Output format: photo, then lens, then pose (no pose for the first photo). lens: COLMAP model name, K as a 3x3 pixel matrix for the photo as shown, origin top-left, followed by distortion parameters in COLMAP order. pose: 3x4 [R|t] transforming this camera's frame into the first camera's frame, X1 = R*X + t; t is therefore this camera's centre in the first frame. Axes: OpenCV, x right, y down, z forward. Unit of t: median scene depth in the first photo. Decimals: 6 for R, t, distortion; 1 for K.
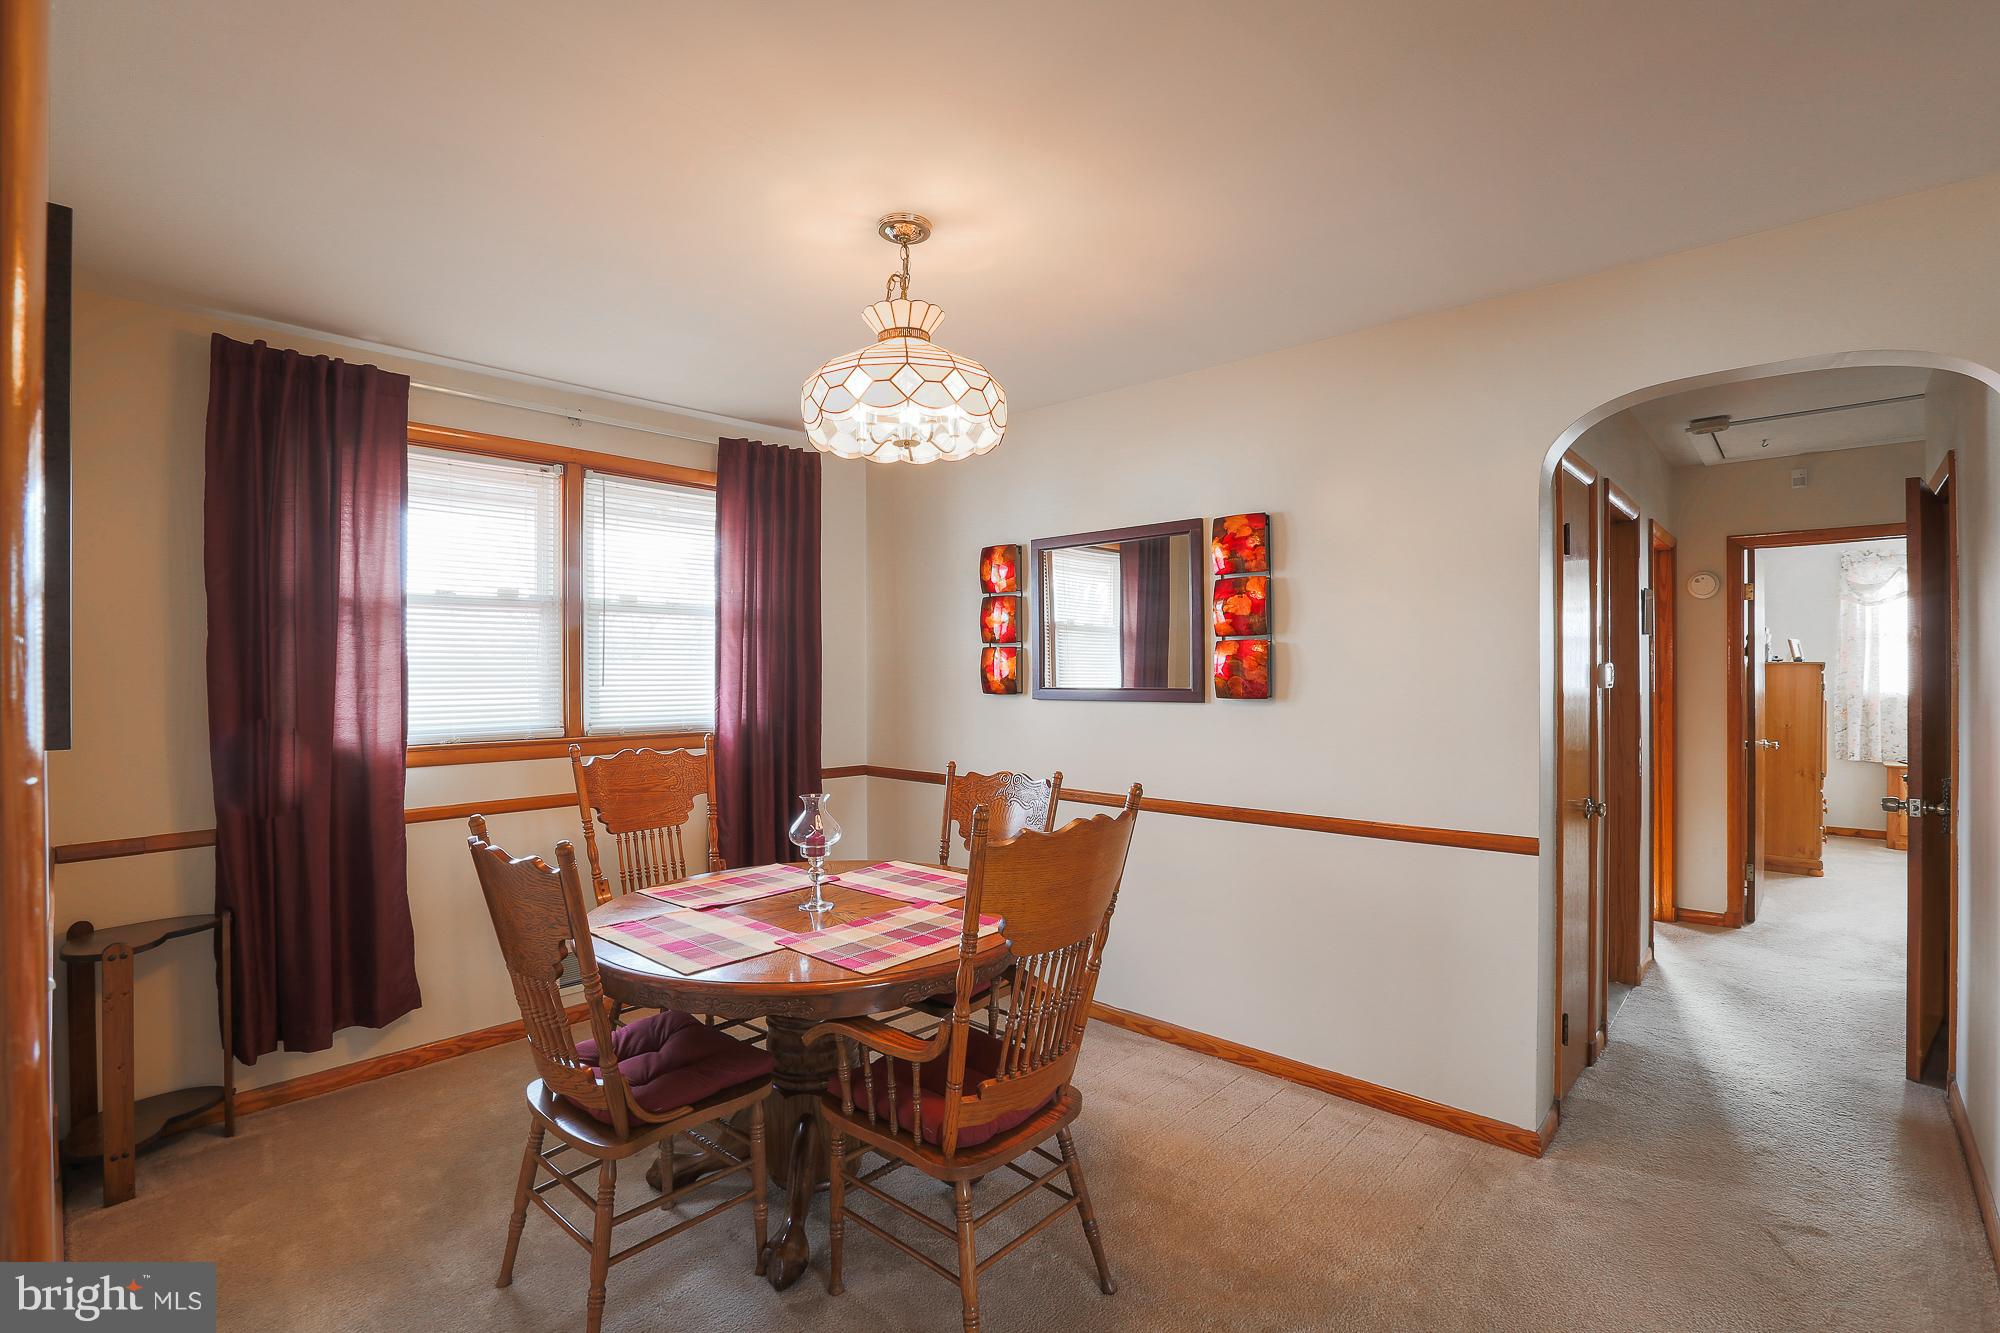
lens RADIAL K [[914.8, 0, 996.9], [0, 914.8, 654.4], [0, 0, 1]] dist [-0.063216, 0.022907]
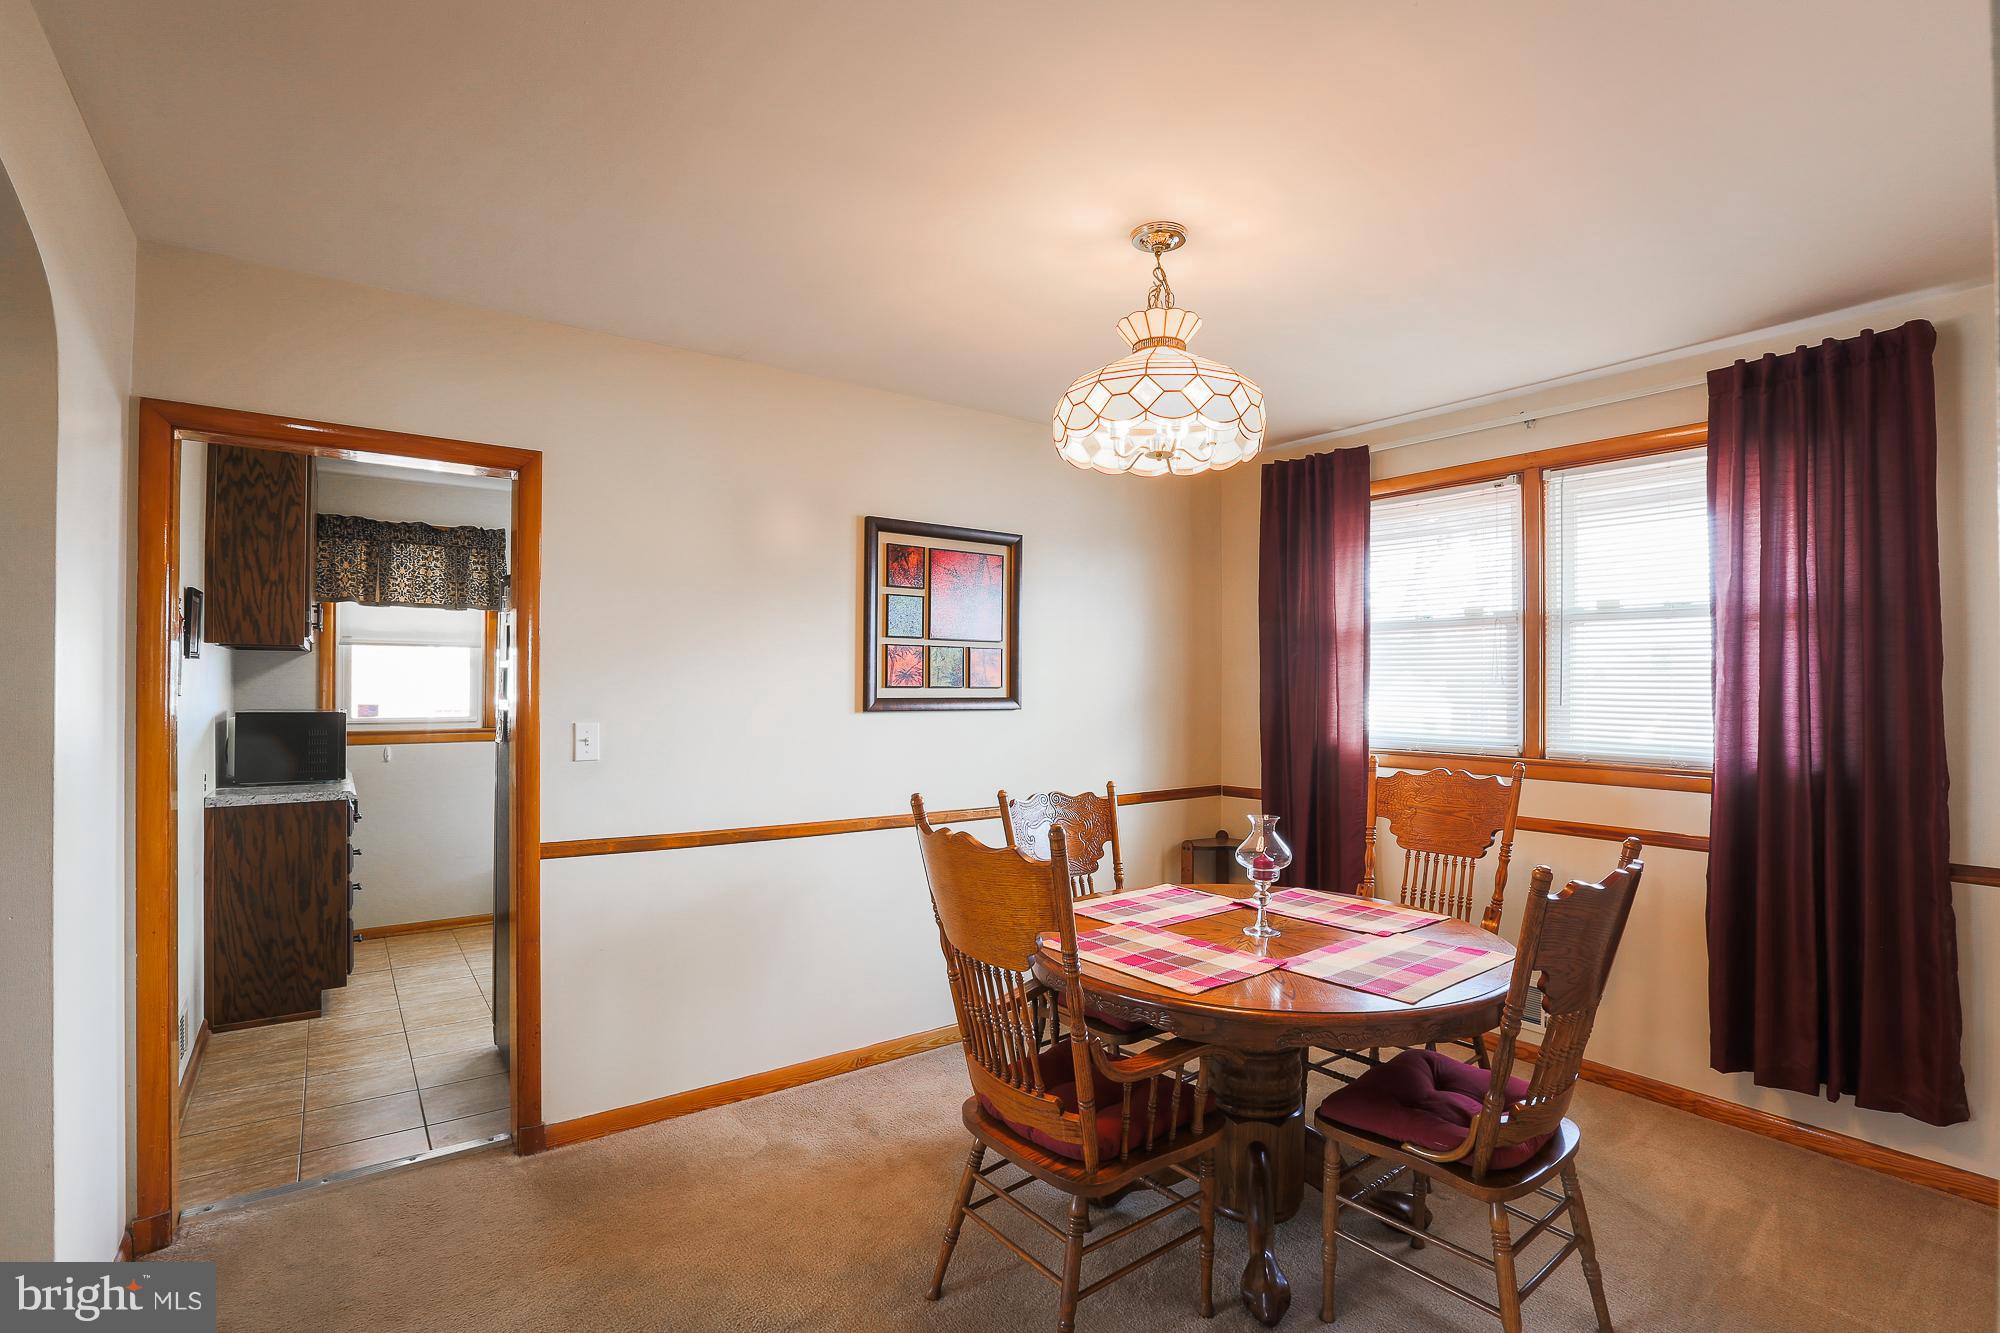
lens RADIAL K [[914.8, 0, 996.9], [0, 914.8, 654.4], [0, 0, 1]] dist [-0.063216, 0.022907]
pose [[-0.176128, -0.028054, -0.983967, 0.619546], [0.006624, 0.999537, -0.029684, 0.008366], [0.984345, -0.011746, -0.175861, 0.692948]]
